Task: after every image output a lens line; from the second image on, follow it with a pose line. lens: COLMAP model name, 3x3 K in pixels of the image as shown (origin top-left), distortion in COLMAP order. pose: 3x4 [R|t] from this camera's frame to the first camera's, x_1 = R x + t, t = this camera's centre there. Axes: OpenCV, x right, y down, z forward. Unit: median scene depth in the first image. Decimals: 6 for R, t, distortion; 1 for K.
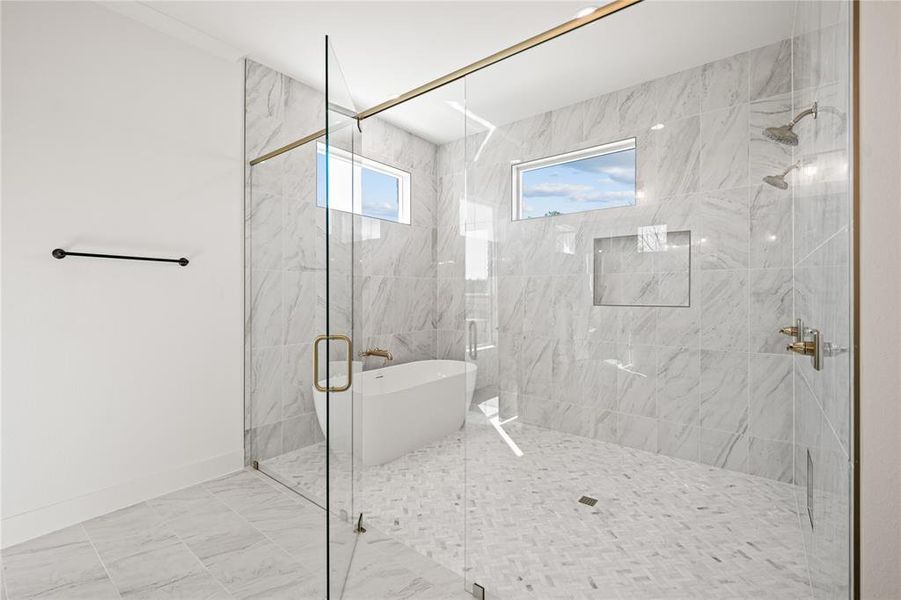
lens RADIAL K [[396.3, 0, 449.6], [0, 396.3, 295.0], [0, 0, 1]] dist [0.017161, 0.000099]
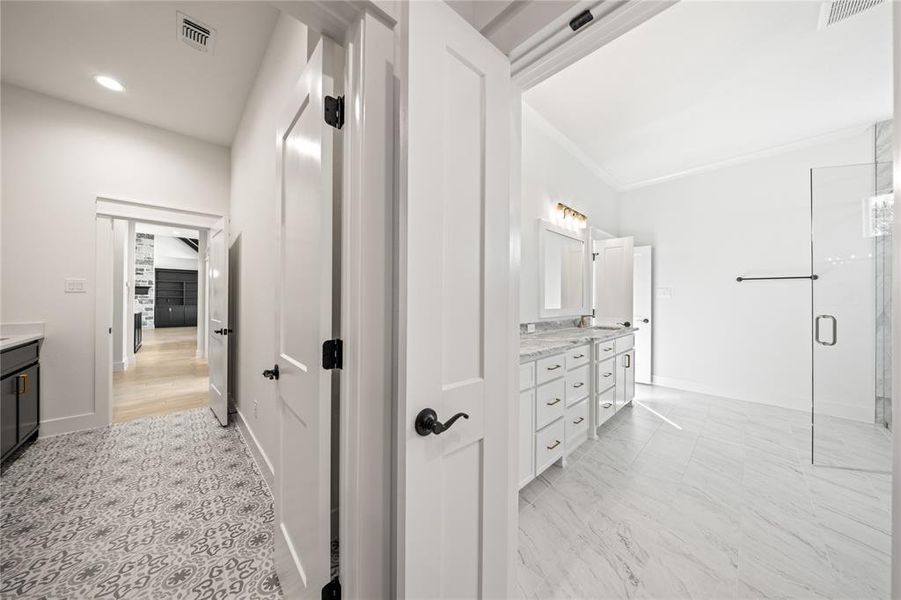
lens RADIAL K [[294.2, 0, 452.7], [0, 294.2, 299.0], [0, 0, 1]] dist [-0.000111, 0.000196]
pose [[-0.120850, -0.006509, -0.992649, 0.639557], [-0.004091, 0.999973, -0.006059, 0.018456], [0.992662, 0.003329, -0.120873, -0.303681]]
